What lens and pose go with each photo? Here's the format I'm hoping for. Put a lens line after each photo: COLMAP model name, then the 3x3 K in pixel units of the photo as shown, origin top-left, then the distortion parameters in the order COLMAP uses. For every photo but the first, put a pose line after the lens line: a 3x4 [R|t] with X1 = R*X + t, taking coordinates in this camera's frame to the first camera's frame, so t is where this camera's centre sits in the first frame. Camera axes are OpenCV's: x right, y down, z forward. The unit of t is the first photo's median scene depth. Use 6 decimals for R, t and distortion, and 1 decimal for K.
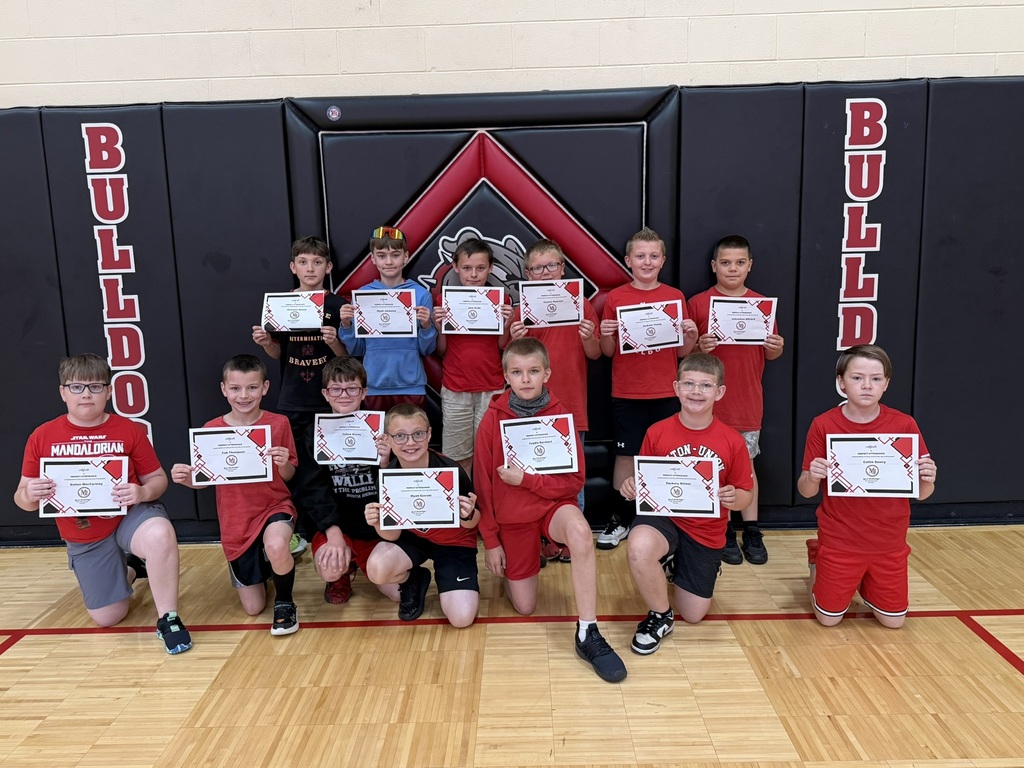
lens RADIAL K [[872.8, 0, 507.0], [0, 872.8, 390.5], [0, 0, 1]] dist [0.052364, -0.106148]
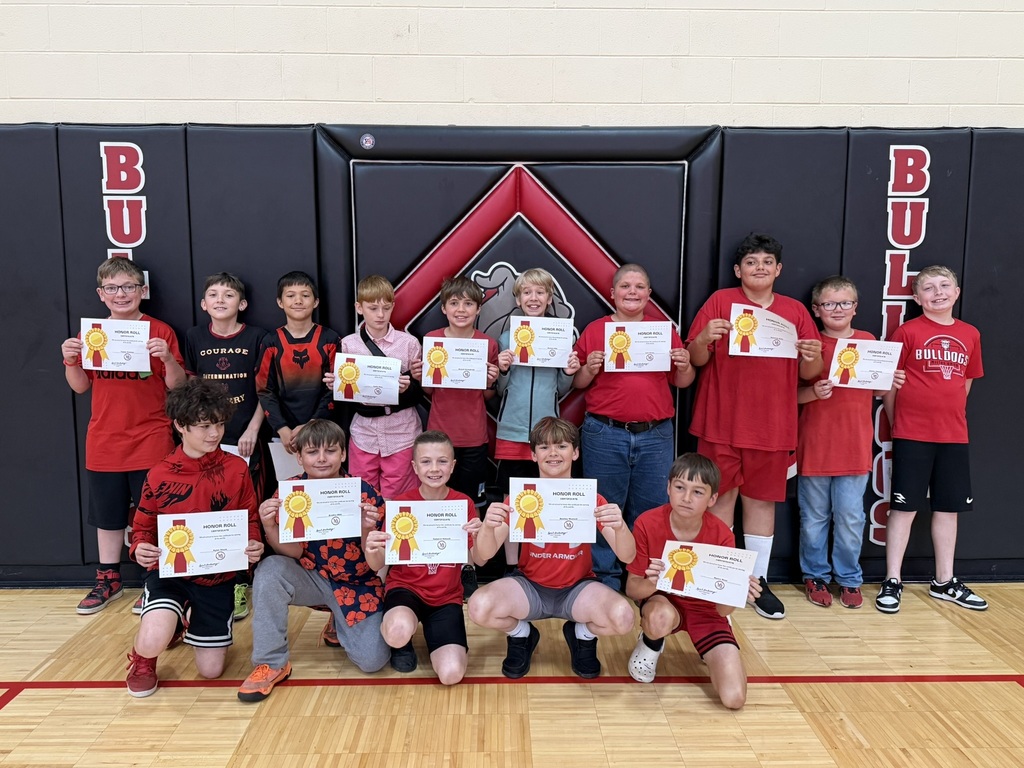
lens RADIAL K [[872.8, 0, 509.1], [0, 872.8, 388.7], [0, 0, 1]] dist [0.052364, -0.106148]
pose [[0.998983, 0.025347, 0.037278, -0.070275], [-0.023757, 0.998814, -0.042490, -0.006661], [-0.038311, 0.041562, 0.998401, 0.042385]]
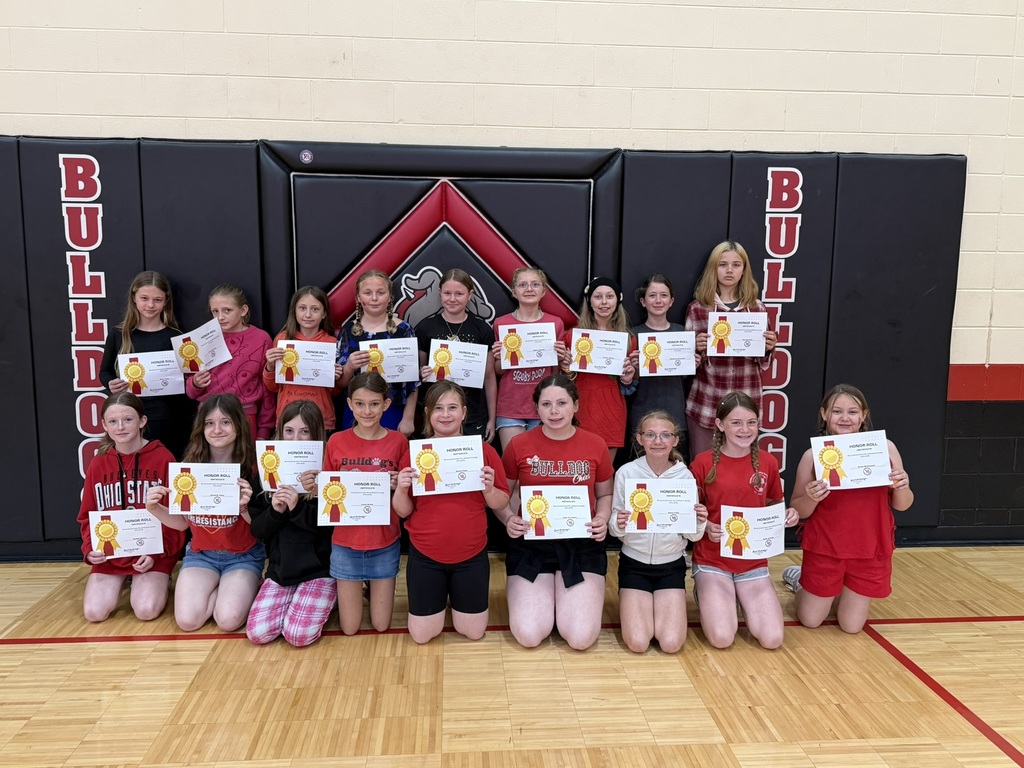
lens RADIAL K [[872.8, 0, 520.5], [0, 872.8, 392.8], [0, 0, 1]] dist [0.052364, -0.106148]
pose [[0.994679, 0.024185, 0.100140, -0.037250], [-0.020860, 0.999200, -0.034119, 0.003641], [-0.100886, 0.031849, 0.994388, -0.083575]]
